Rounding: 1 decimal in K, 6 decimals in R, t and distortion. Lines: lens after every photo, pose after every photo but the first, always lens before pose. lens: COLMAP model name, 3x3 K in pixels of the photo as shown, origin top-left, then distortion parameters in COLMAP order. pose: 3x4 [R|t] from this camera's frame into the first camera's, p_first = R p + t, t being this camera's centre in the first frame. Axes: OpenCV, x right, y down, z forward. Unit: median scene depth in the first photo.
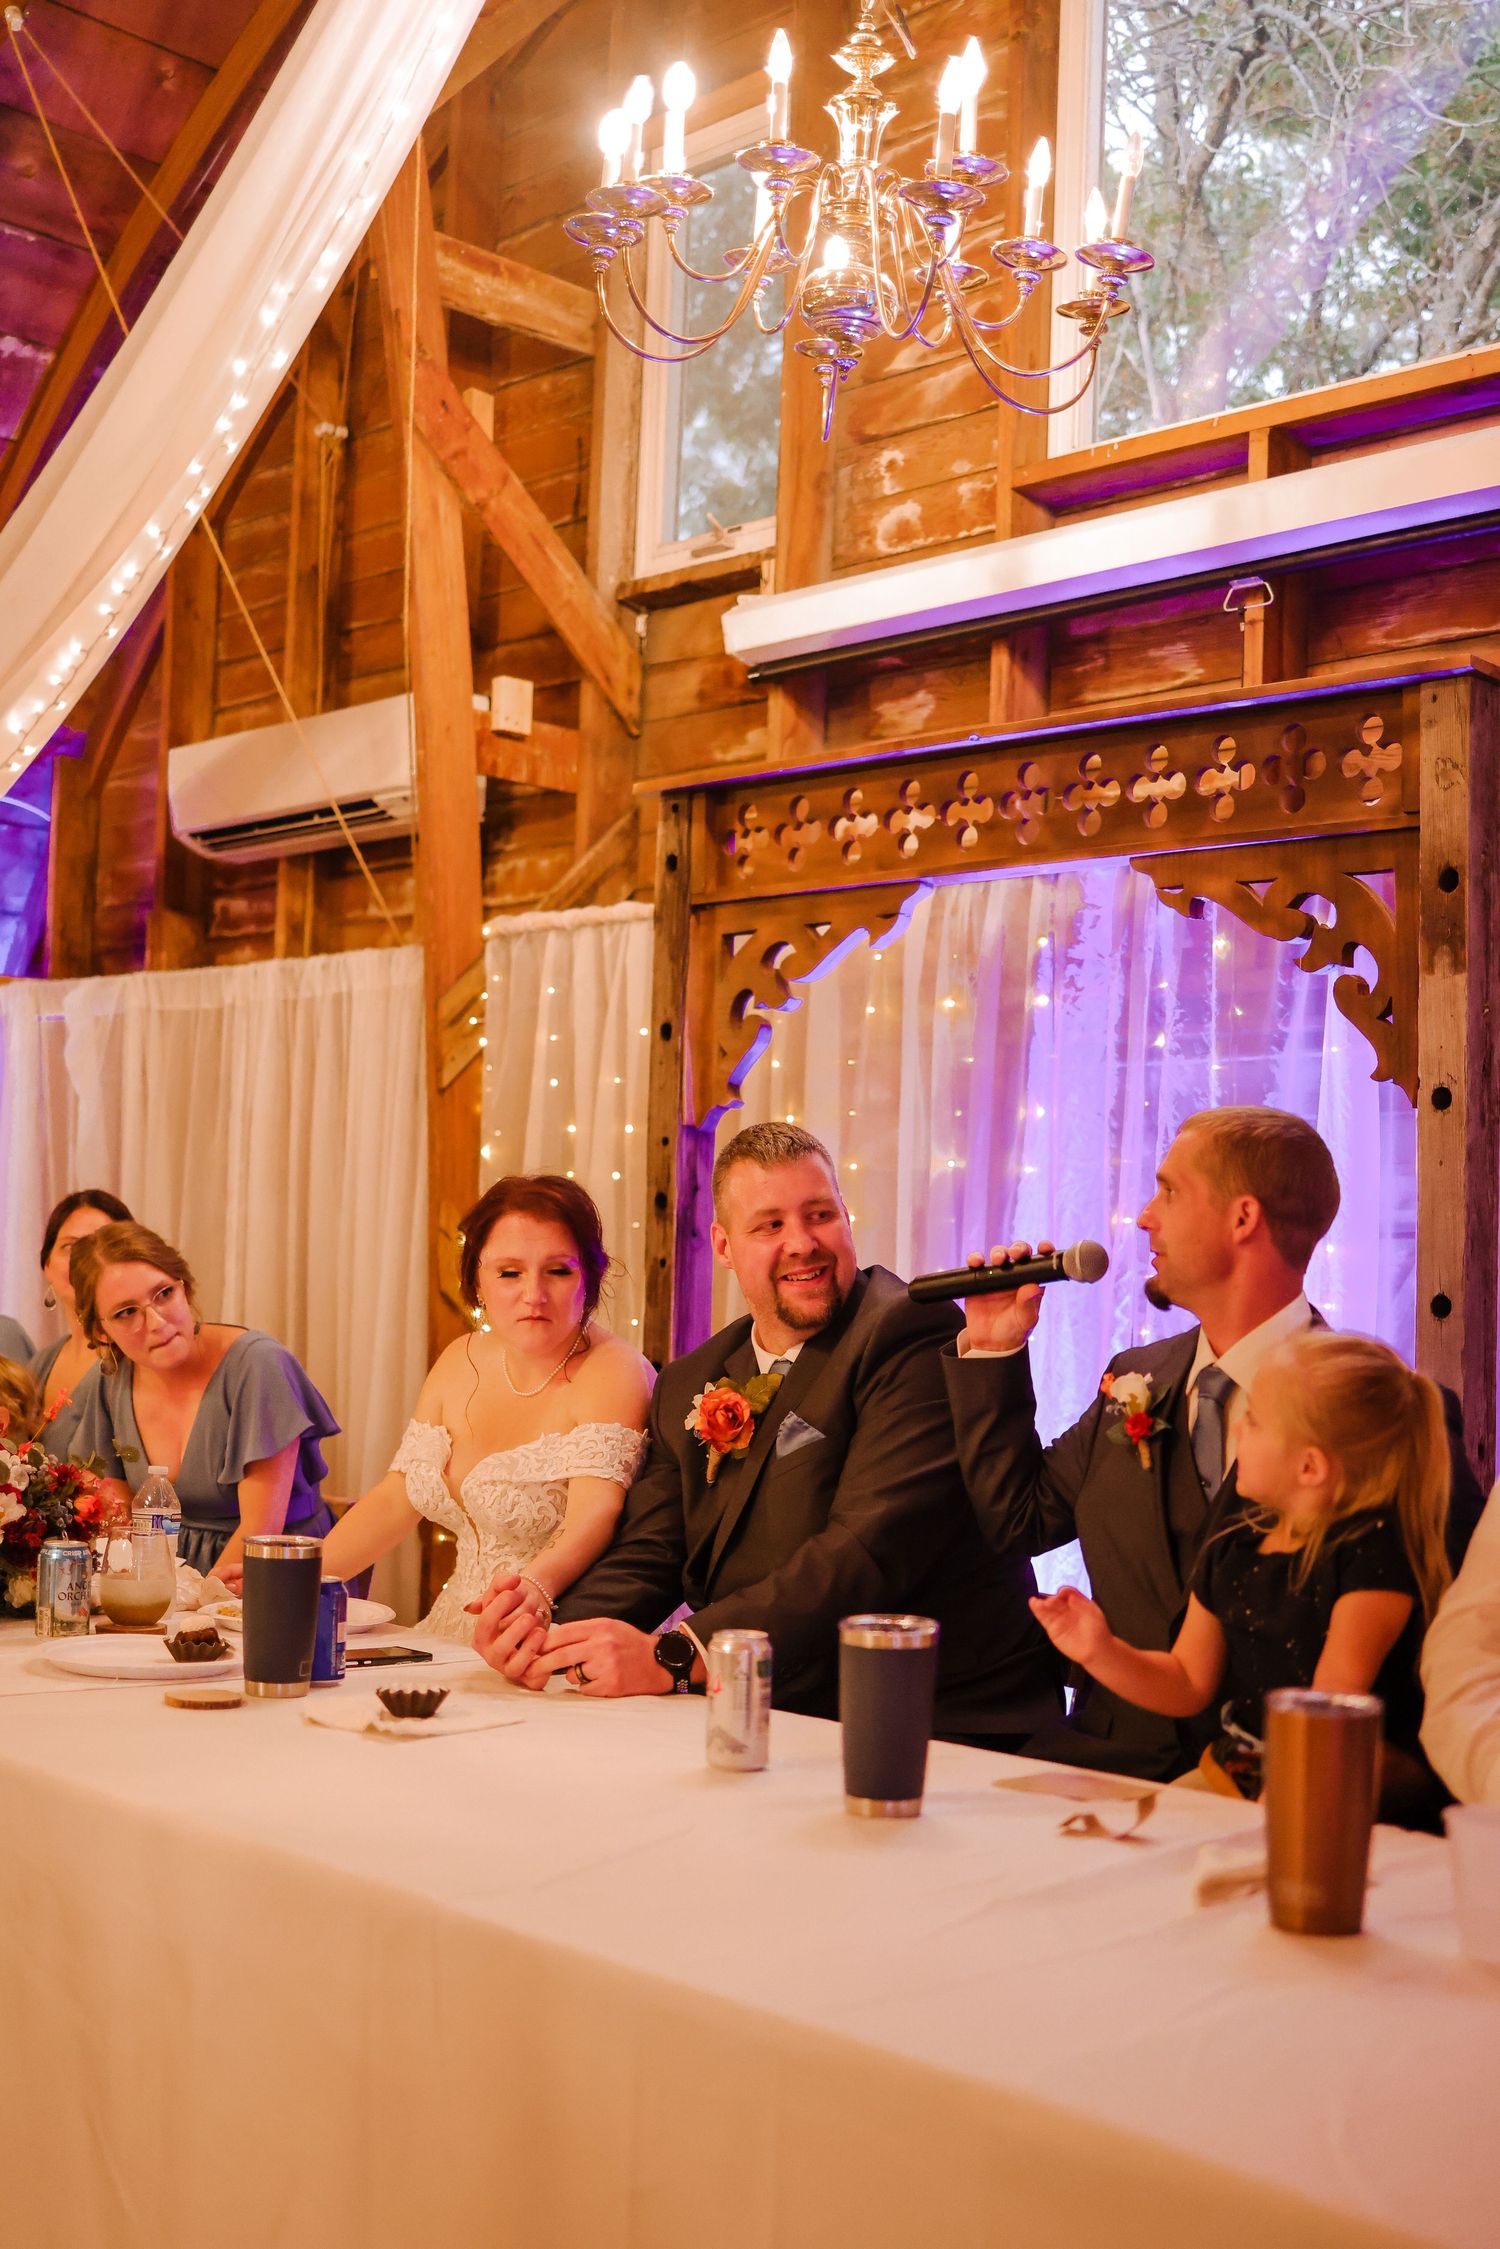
lens RADIAL K [[2604.7, 0, 748.6], [0, 2604.7, 1244.1], [0, 0, 1]] dist [-0.086878, 0.009381]
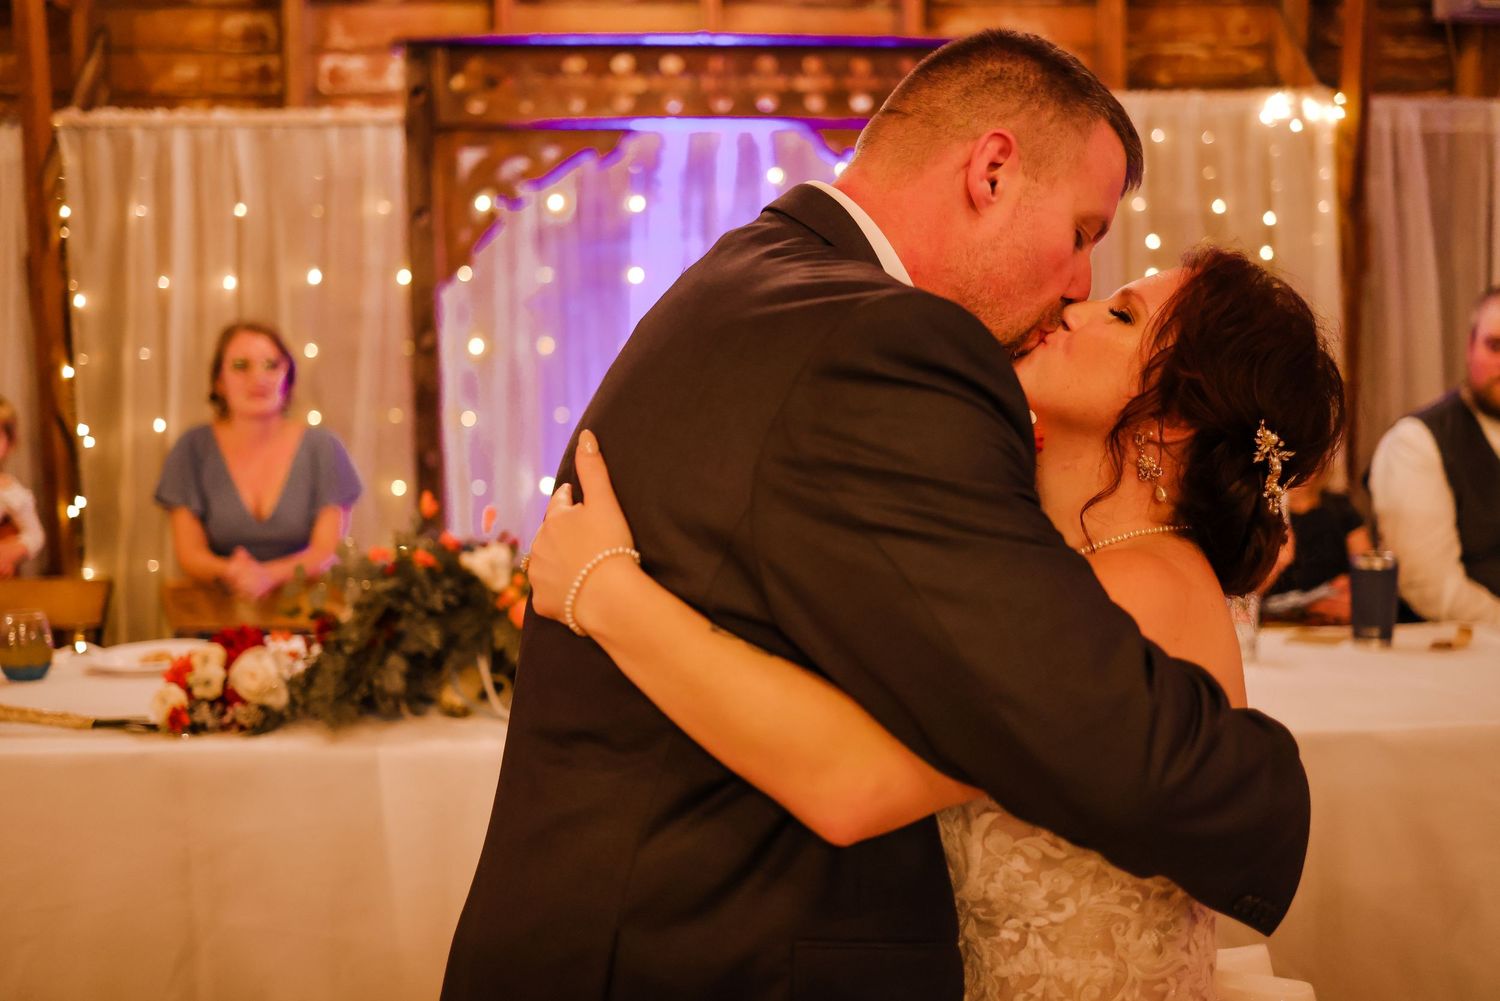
lens RADIAL K [[1576.8, 0, 756.3], [0, 1576.8, 467.3], [0, 0, 1]] dist [-0.087037, 0.101756]
pose [[0.649388, -0.093981, 0.754628, -0.518293], [0.022183, 0.994253, 0.104735, -0.029681], [-0.760134, -0.051274, 0.647740, 0.289986]]
